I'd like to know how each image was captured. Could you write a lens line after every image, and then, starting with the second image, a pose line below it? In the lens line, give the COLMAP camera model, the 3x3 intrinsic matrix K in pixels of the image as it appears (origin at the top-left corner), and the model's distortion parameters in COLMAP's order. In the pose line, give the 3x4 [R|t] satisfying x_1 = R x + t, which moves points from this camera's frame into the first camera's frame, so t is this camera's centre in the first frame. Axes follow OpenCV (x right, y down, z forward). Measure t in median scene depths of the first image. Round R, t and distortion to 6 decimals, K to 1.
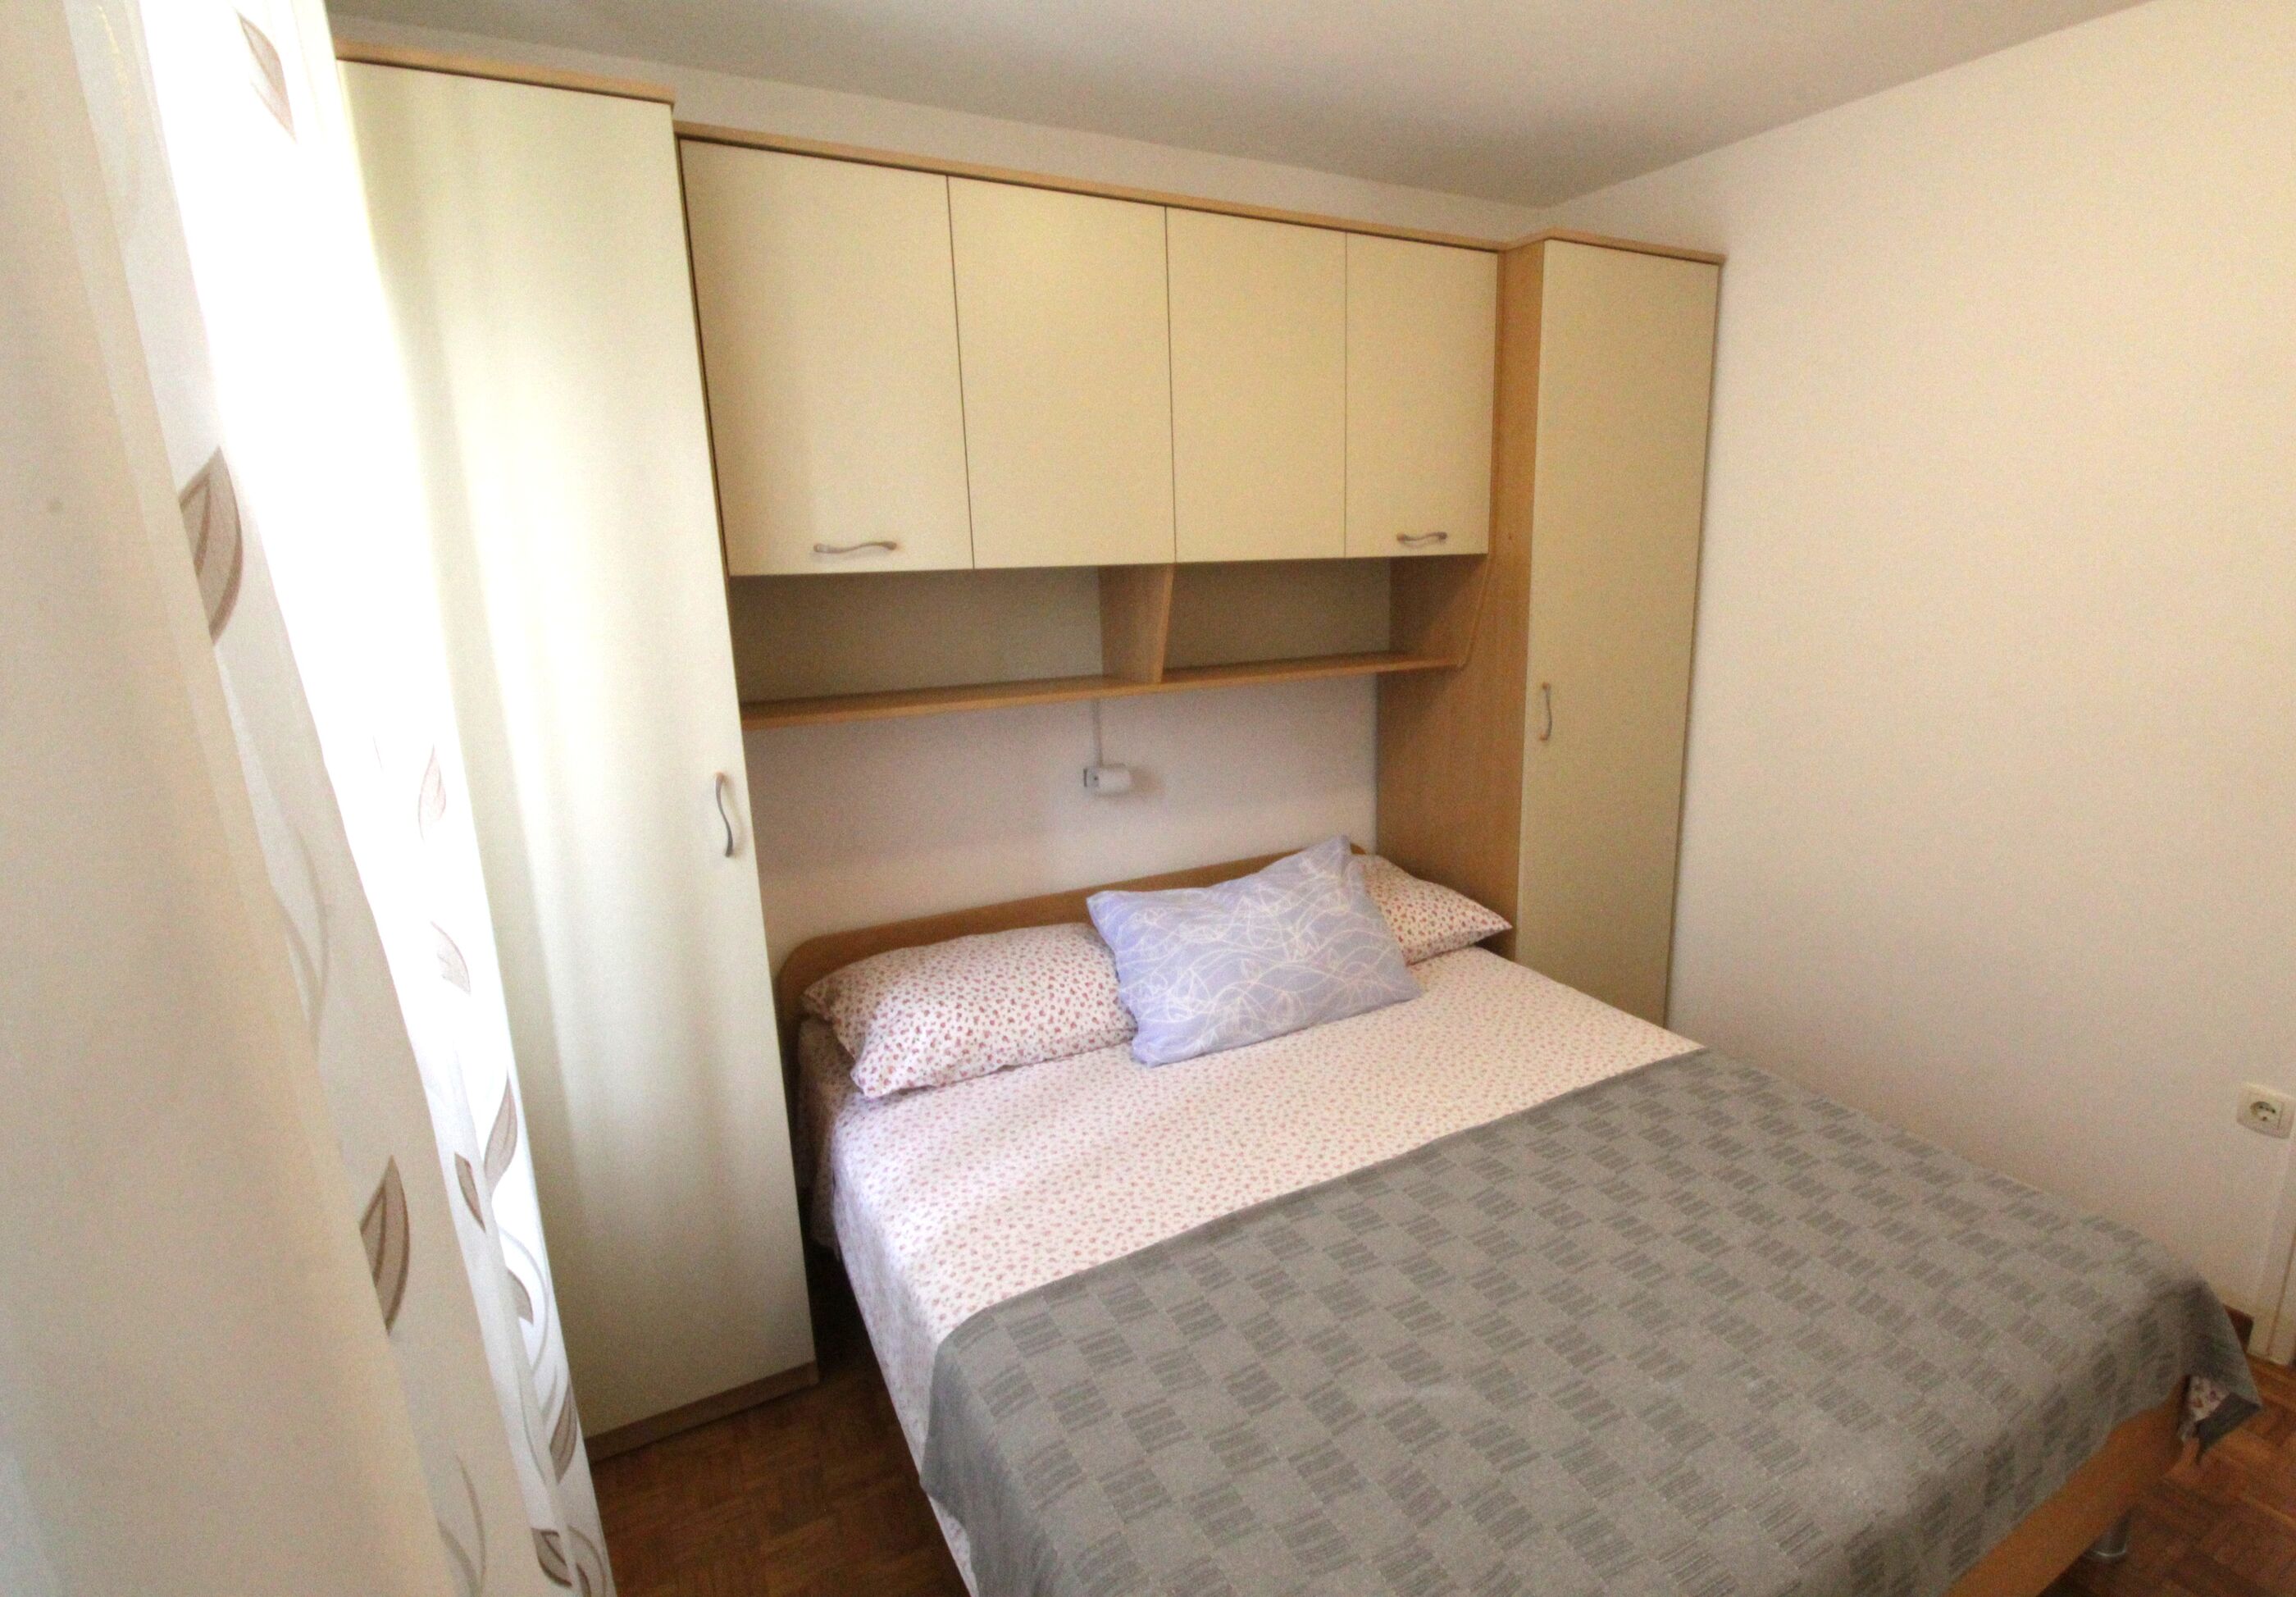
lens RADIAL K [[1105.1, 0, 1215.9], [0, 1105.1, 797.8], [0, 0, 1]] dist [0.001297, -0.014773]
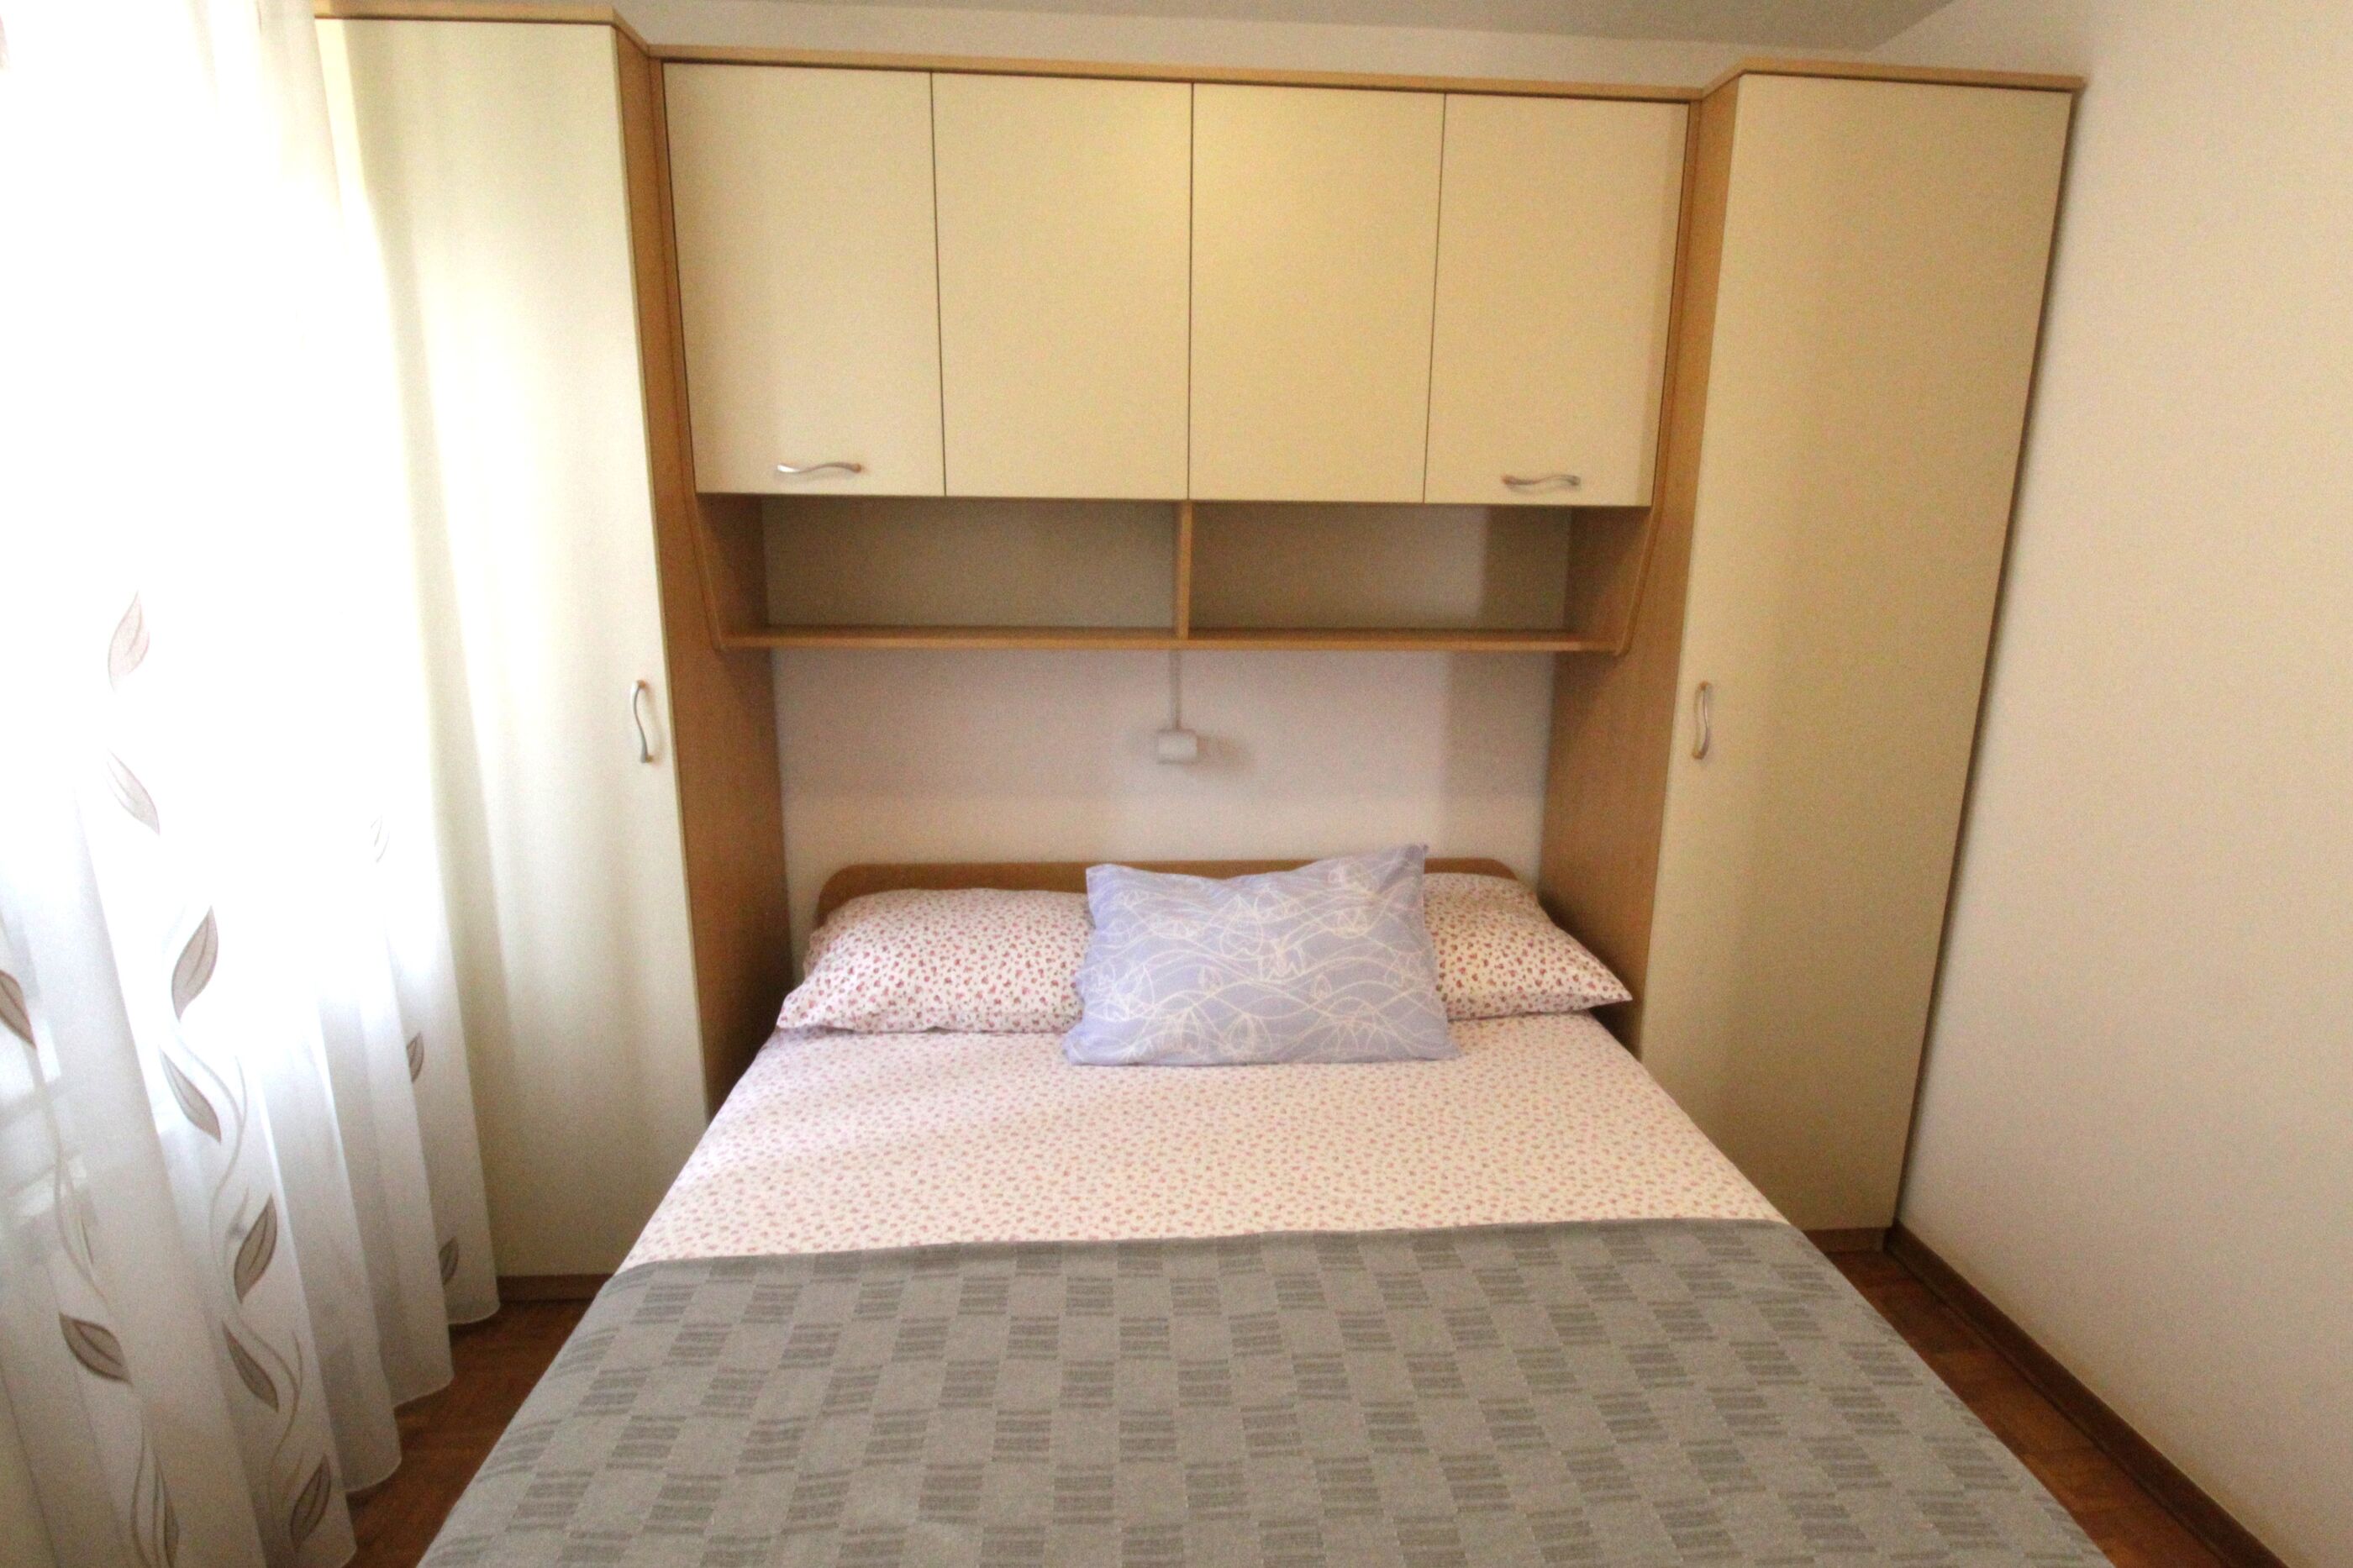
lens RADIAL K [[1140.0, 0, 1199.1], [0, 1140.0, 782.5], [0, 0, 1]] dist [-0.000615, -0.013684]
pose [[0.903297, 0.127558, -0.409613, 0.380535], [-0.126464, 0.991521, 0.029887, -0.021077], [0.409952, 0.024804, 0.911770, 0.201783]]
